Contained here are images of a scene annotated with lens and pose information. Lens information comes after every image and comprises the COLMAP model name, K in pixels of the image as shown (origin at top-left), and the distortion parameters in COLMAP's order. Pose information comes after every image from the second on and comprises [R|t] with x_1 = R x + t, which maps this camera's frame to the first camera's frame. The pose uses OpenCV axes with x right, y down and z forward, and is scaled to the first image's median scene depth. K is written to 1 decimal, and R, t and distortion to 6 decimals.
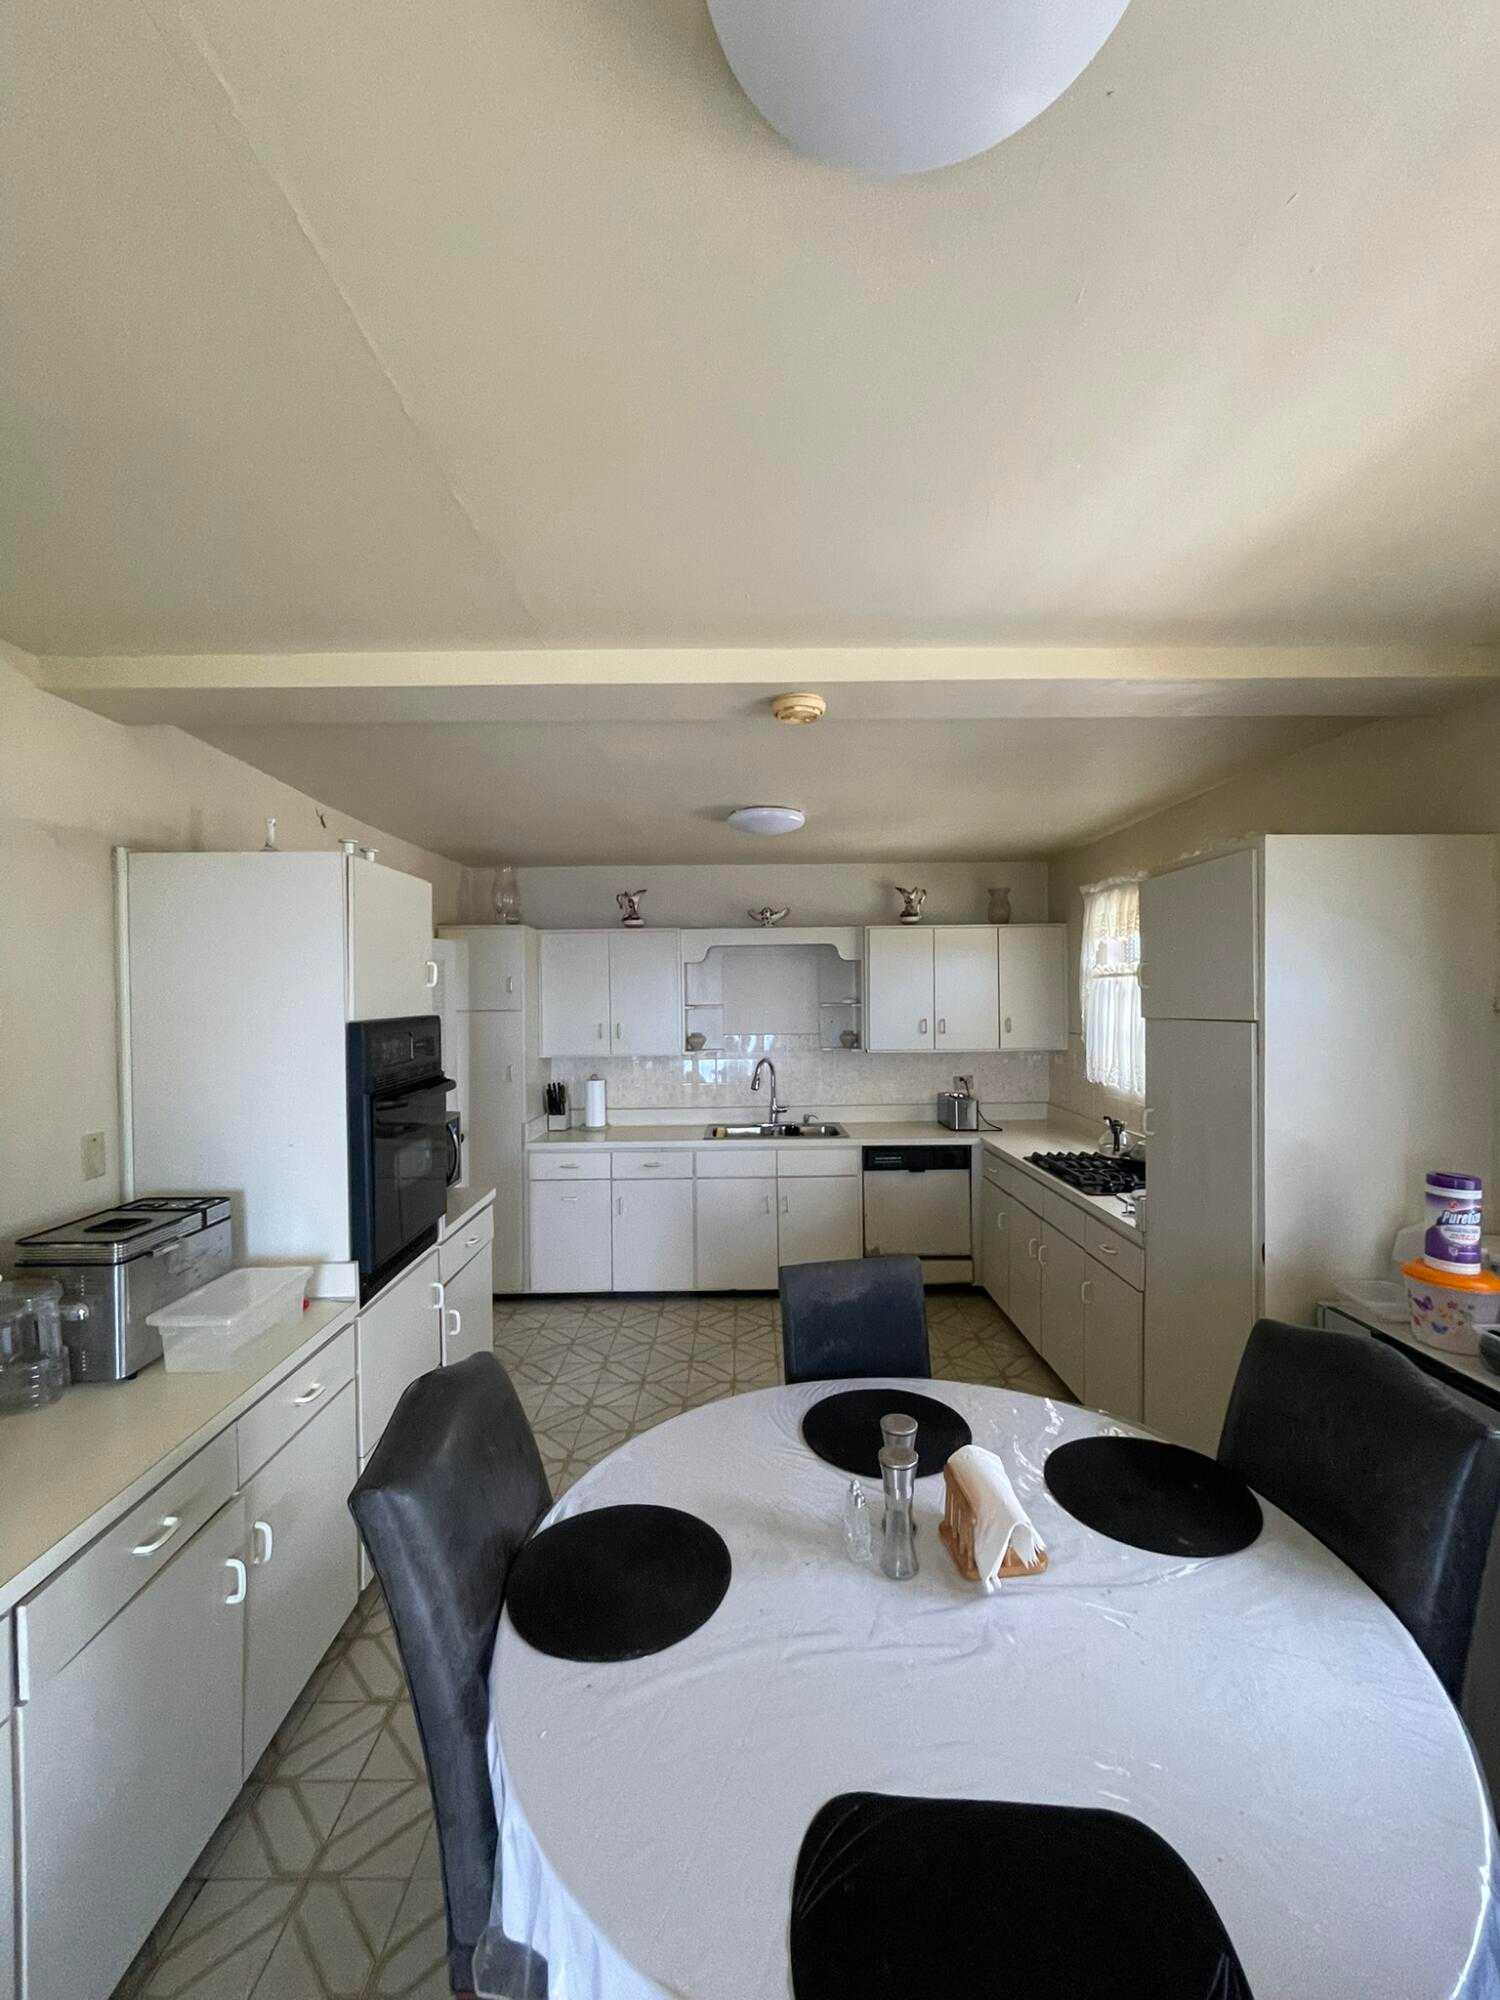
lens RADIAL K [[809.1, 0, 750.0], [0, 809.1, 1000.0], [0, 0, 1]] dist [-0.000816, -0.000497]
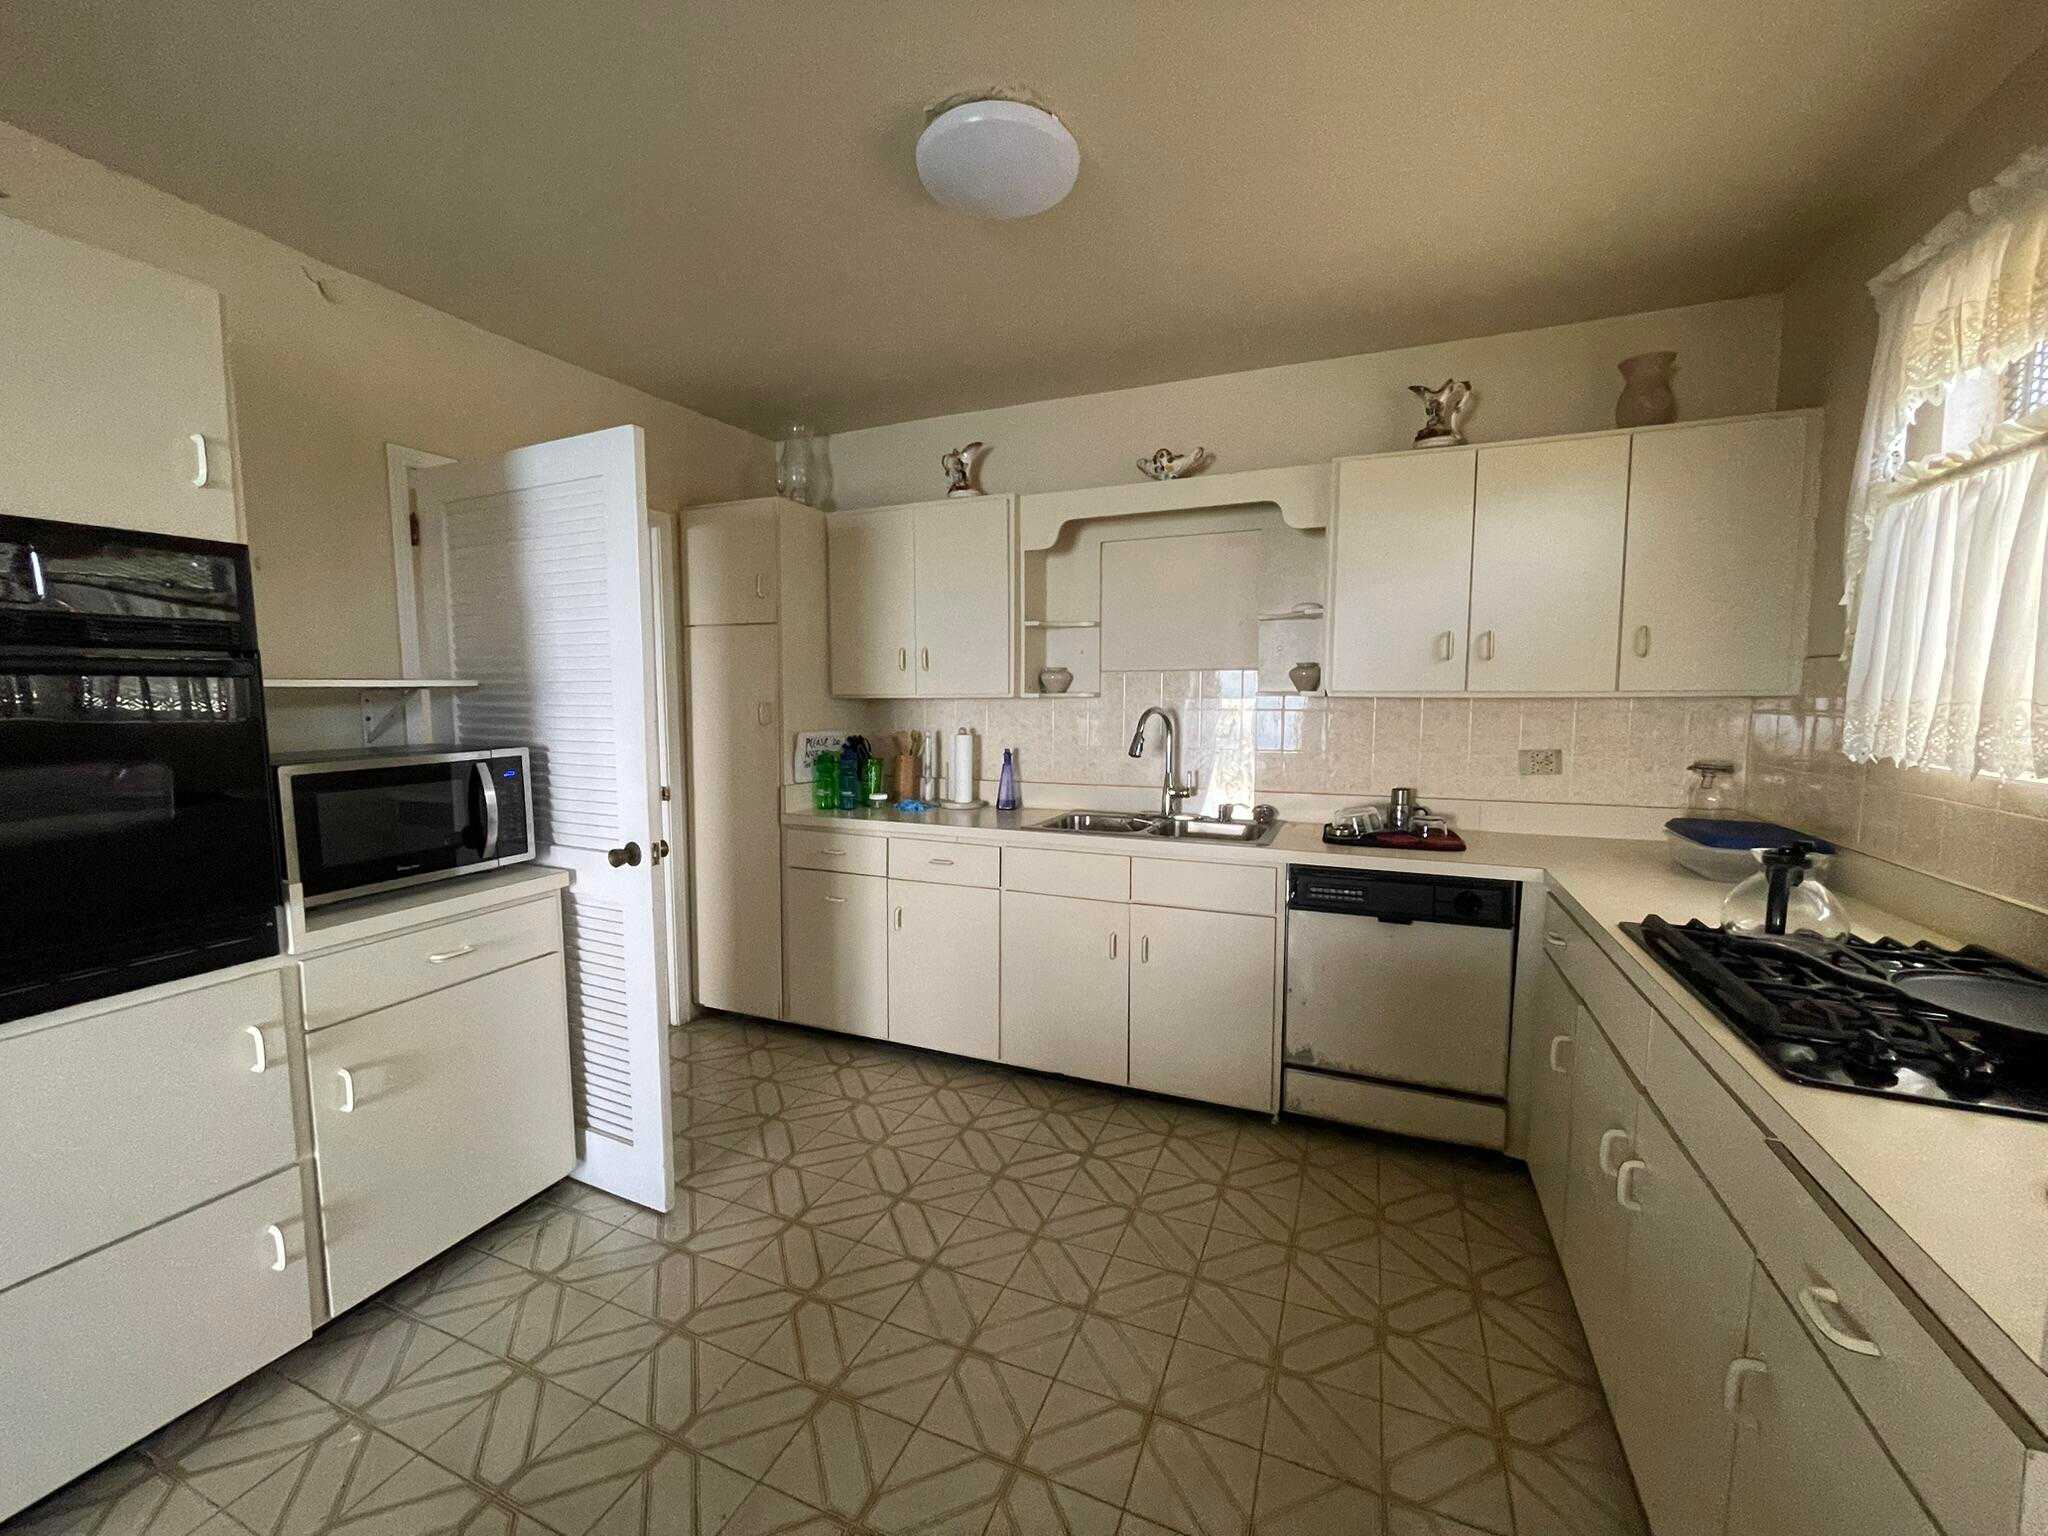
lens RADIAL K [[828.5, 0, 1018.7], [0, 828.5, 764.7], [0, 0, 1]] dist [-0.000816, -0.000497]
pose [[0.913590, 0.044892, -0.404152, 0.191689], [-0.010212, 0.996107, 0.087561, 0.067066], [0.406509, -0.075868, 0.910491, 0.421069]]
